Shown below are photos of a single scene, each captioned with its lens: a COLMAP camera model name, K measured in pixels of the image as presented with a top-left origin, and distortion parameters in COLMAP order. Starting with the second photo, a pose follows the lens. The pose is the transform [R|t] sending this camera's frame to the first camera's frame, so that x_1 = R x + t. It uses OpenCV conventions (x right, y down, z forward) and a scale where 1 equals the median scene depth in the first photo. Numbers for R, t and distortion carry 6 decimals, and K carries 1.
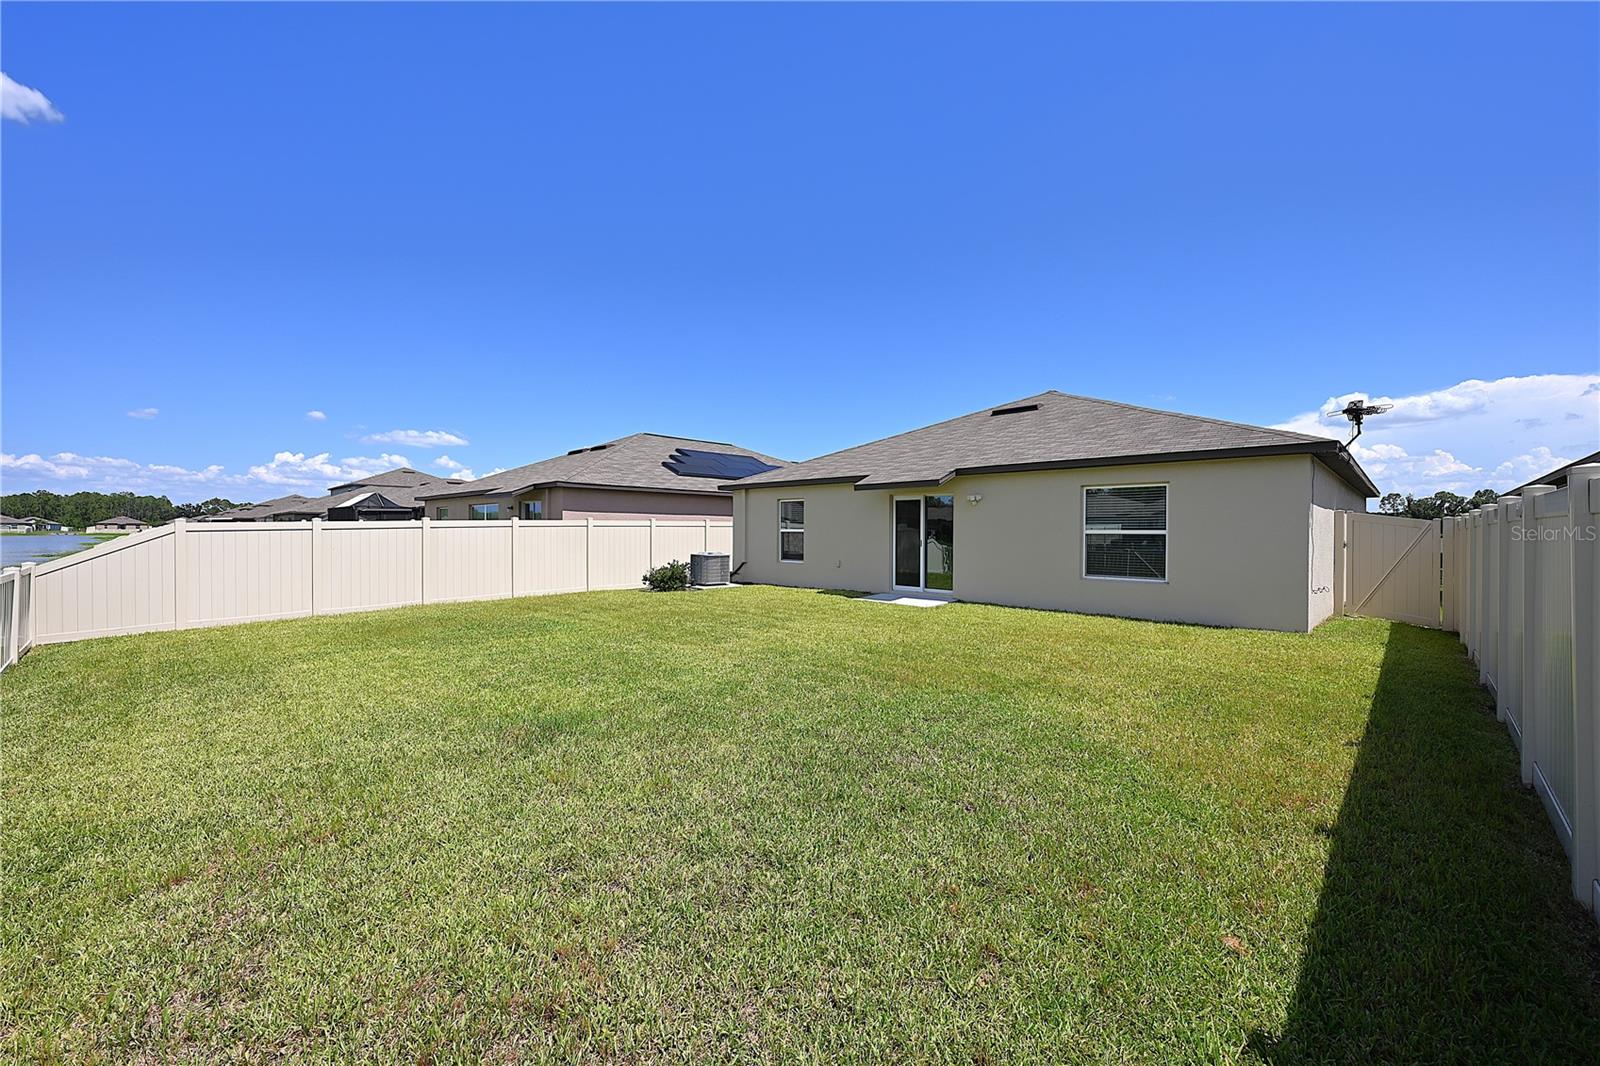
lens RADIAL K [[627.4, 0, 805.7], [0, 627.4, 530.2], [0, 0, 1]] dist [0.000375, -0.000655]
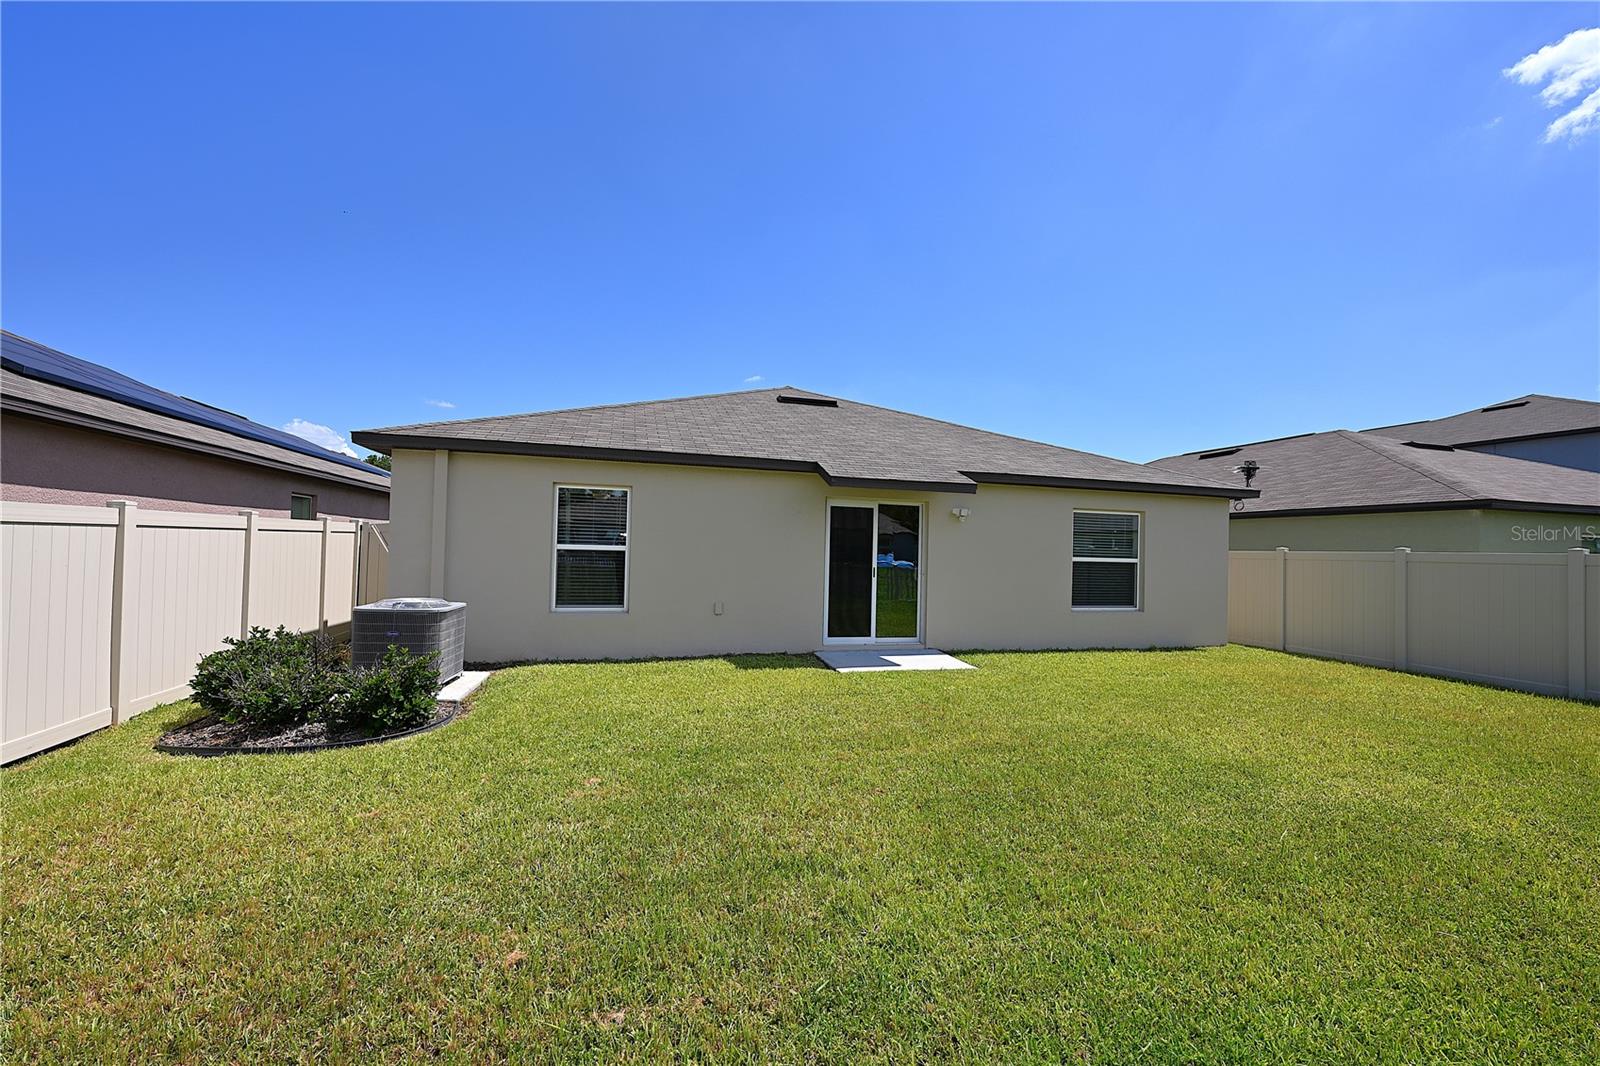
lens RADIAL K [[627.4, 0, 802.0], [0, 627.4, 540.6], [0, 0, 1]] dist [0.000375, -0.000655]
pose [[0.472484, 0.023036, 0.881038, -0.452371], [-0.021578, 0.999661, -0.014566, -0.001845], [-0.881075, -0.012129, 0.472821, 0.746761]]
